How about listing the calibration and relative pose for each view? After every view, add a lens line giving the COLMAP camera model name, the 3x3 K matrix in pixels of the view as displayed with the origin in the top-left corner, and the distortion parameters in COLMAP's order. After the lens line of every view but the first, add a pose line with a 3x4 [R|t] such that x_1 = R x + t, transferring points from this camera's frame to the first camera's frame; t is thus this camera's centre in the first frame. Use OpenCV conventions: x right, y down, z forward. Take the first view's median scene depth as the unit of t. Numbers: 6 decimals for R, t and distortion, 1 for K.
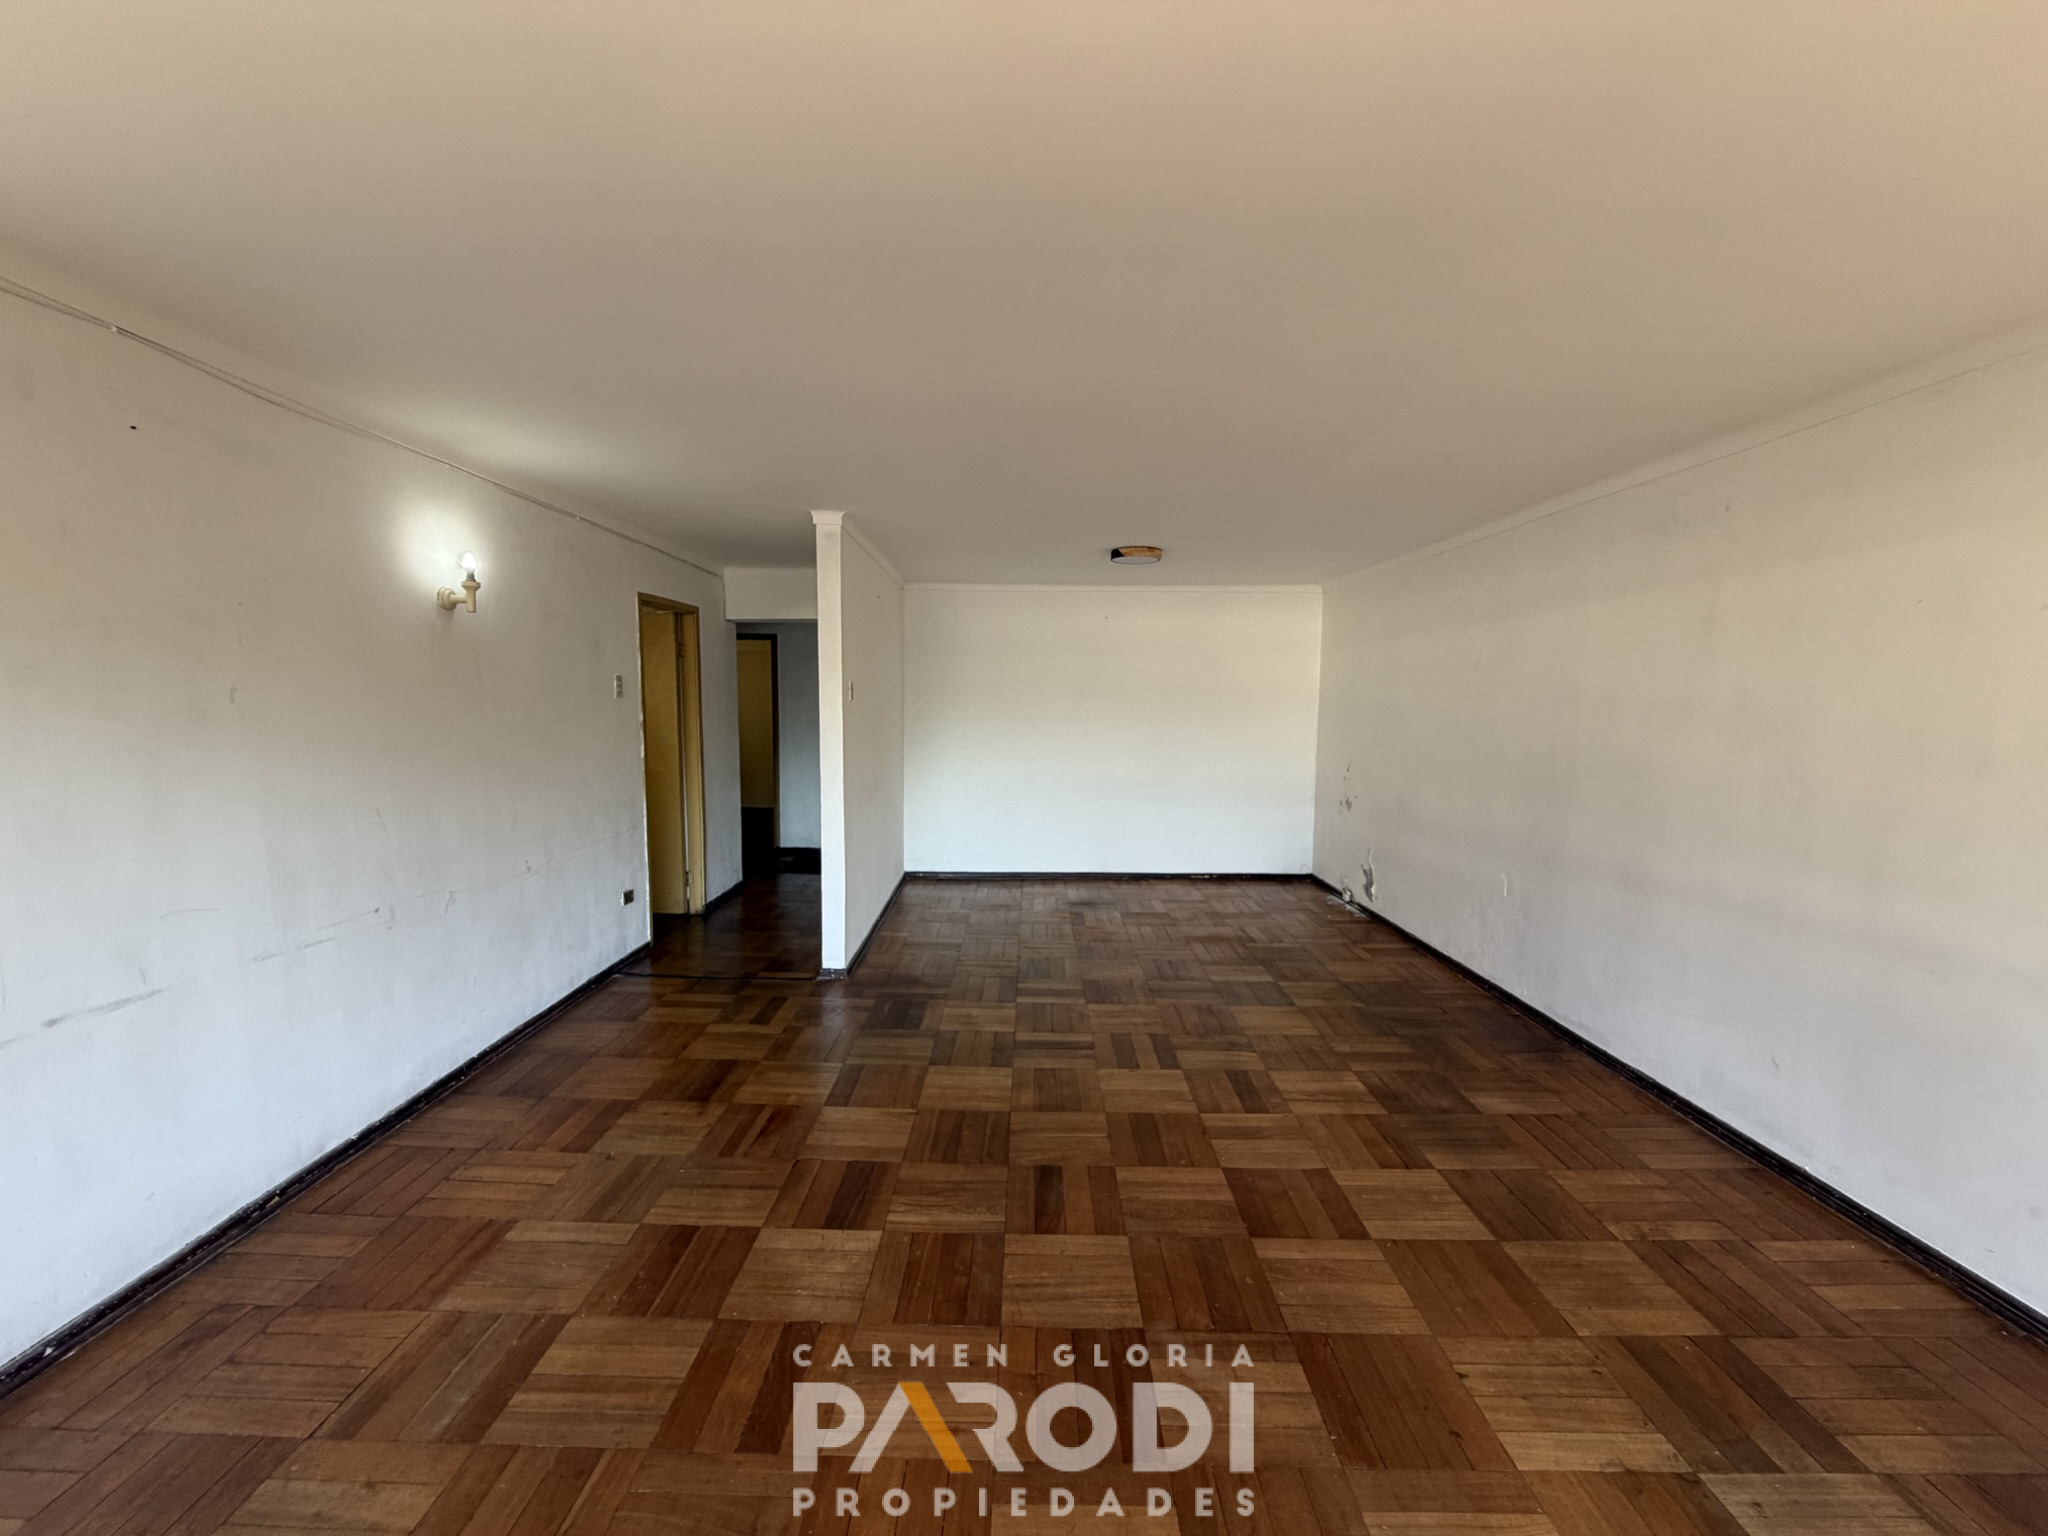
lens RADIAL K [[815.0, 0, 1021.8], [0, 815.0, 768.5], [0, 0, 1]] dist [-0.000074, 0.000258]
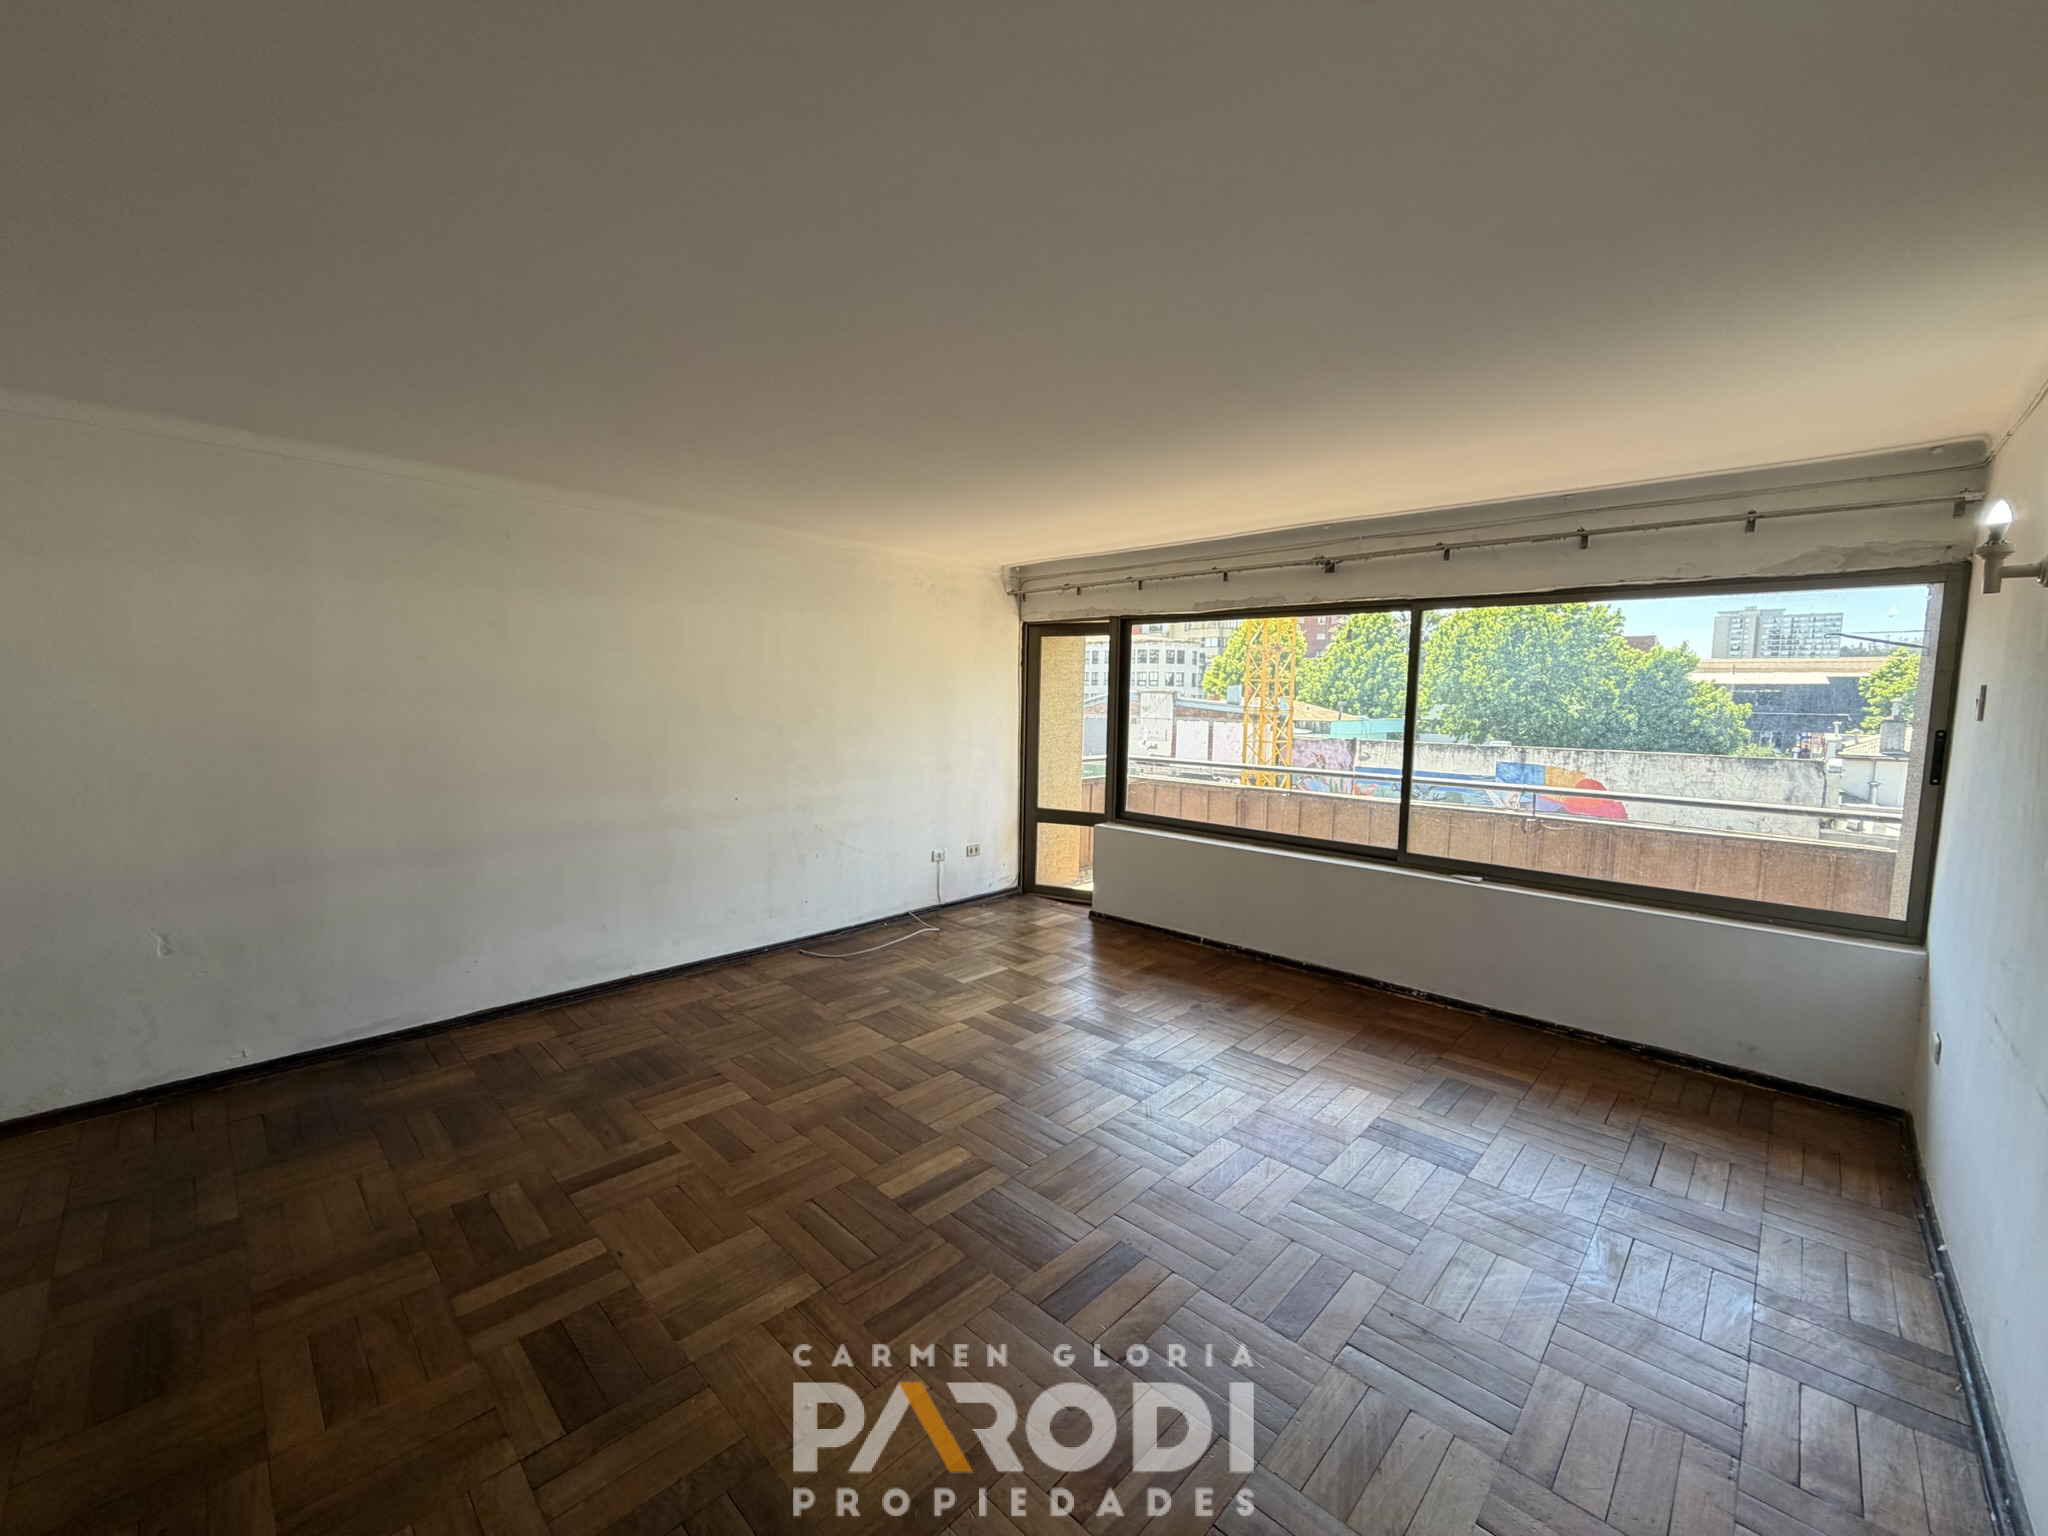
lens RADIAL K [[815.0, 0, 1022.3], [0, 815.0, 773.0], [0, 0, 1]] dist [-0.000074, 0.000258]
pose [[-0.728234, -0.087386, 0.679735, -0.385603], [0.035593, 0.985676, 0.164850, -0.084823], [-0.684404, 0.144244, -0.714692, 0.887275]]
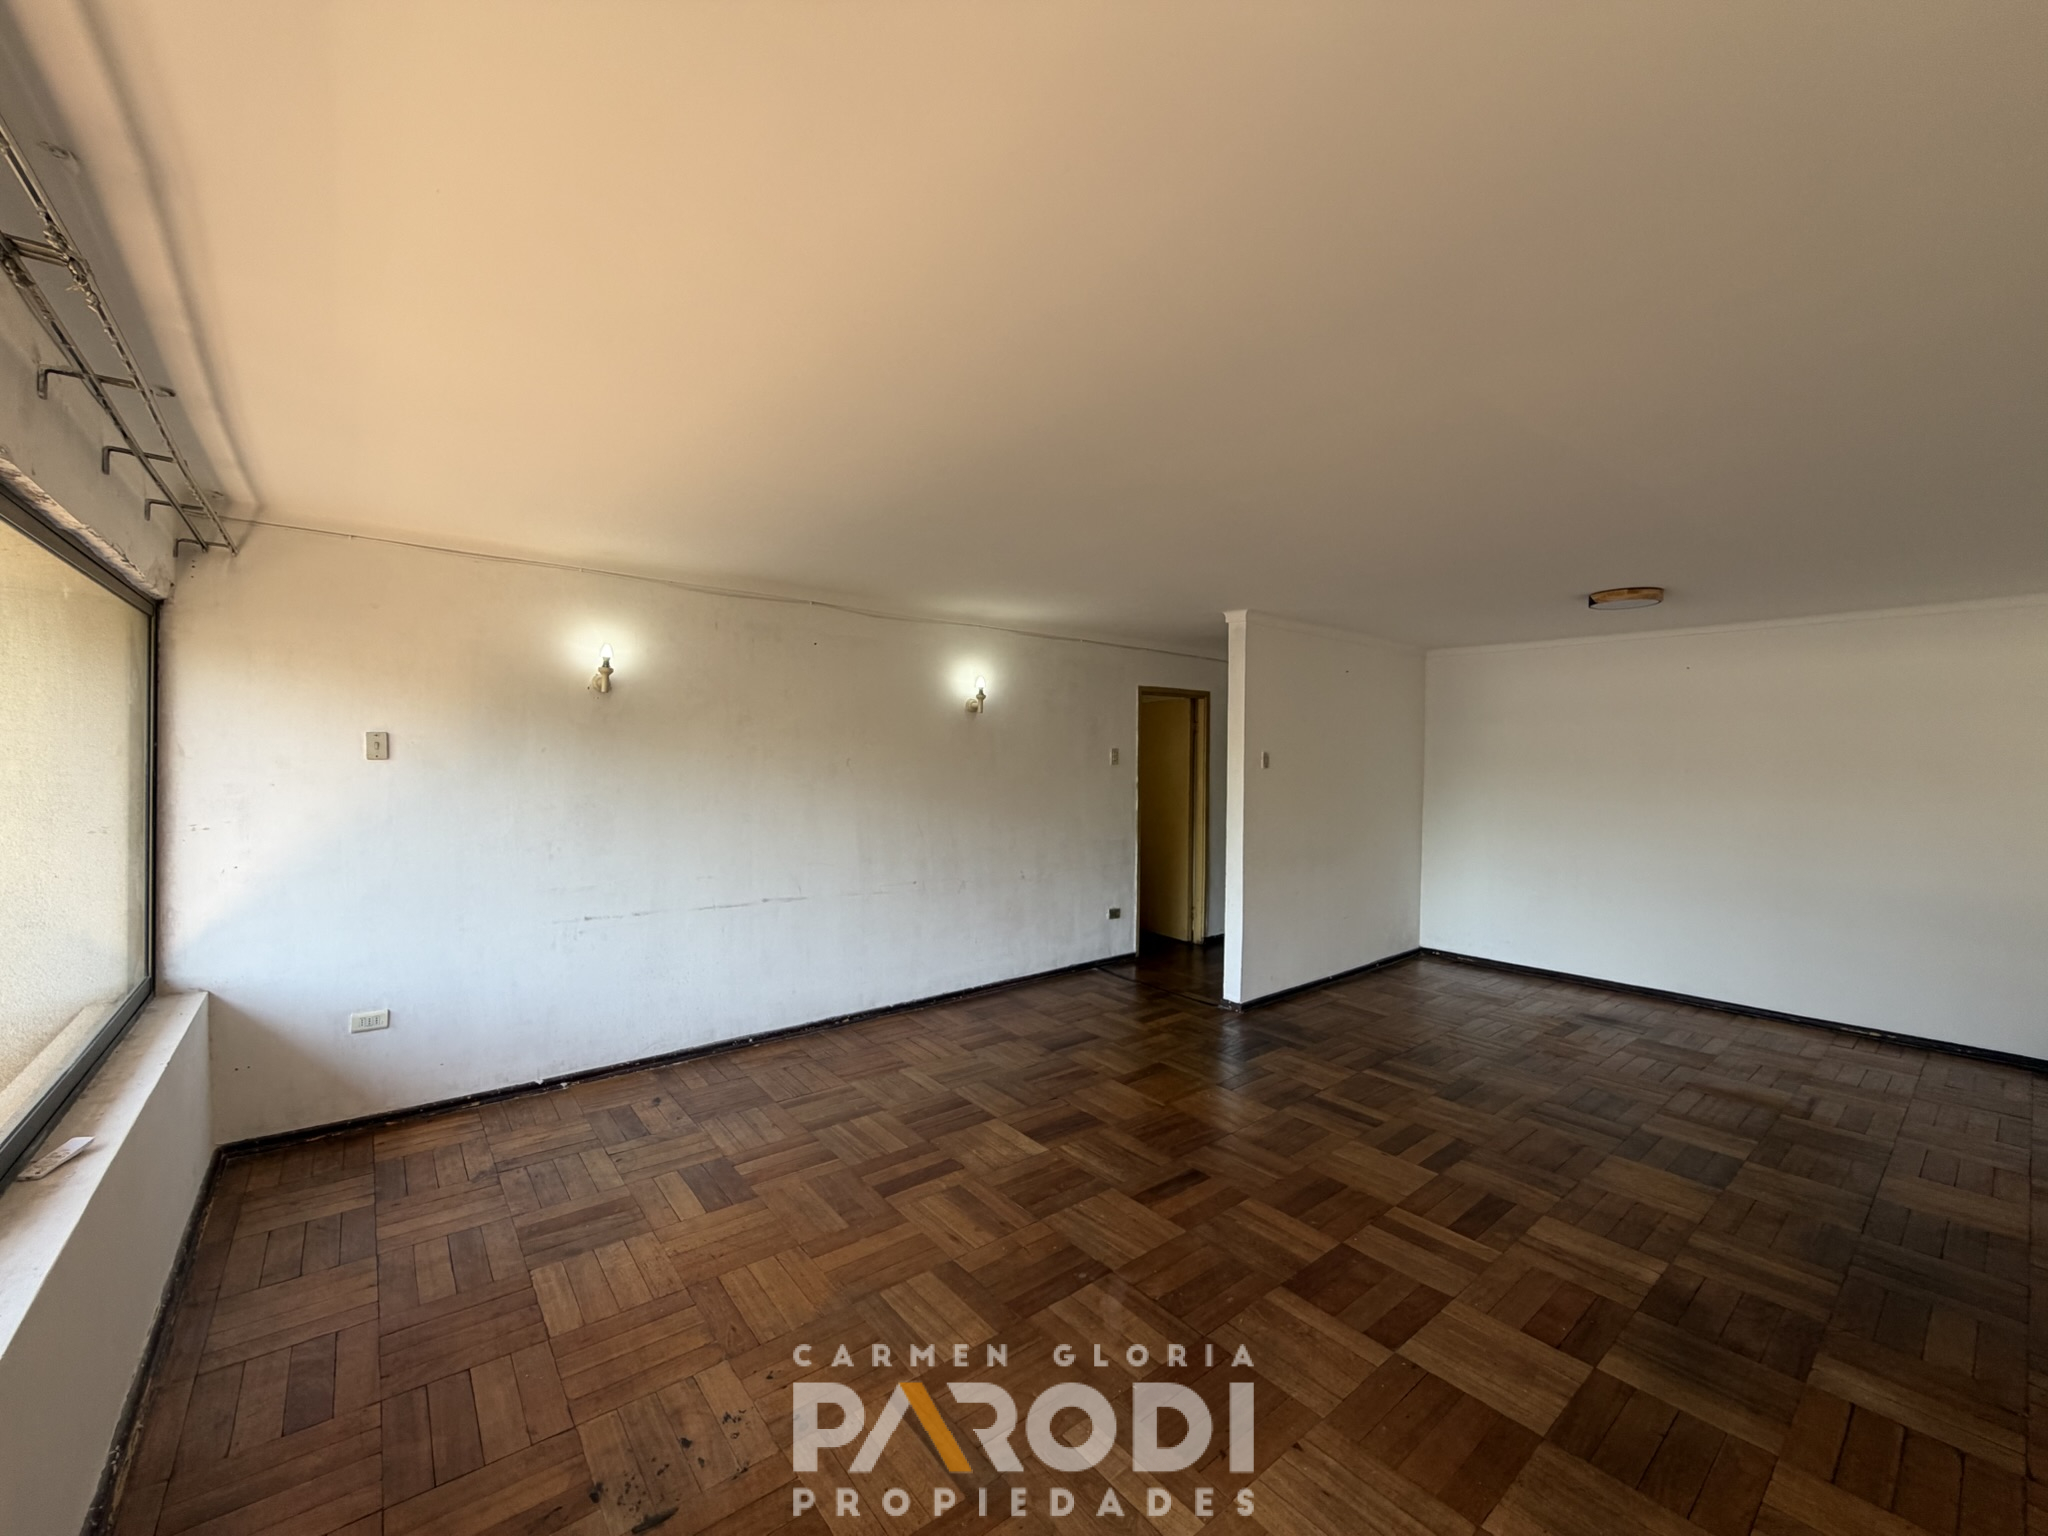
lens RADIAL K [[815.0, 0, 1022.6], [0, 815.0, 768.0], [0, 0, 1]] dist [-0.000074, 0.000258]
pose [[0.638260, 0.009218, -0.769766, 0.445130], [-0.072952, 0.996153, -0.048560, -0.004005], [0.766357, 0.087150, 0.636477, 0.015296]]
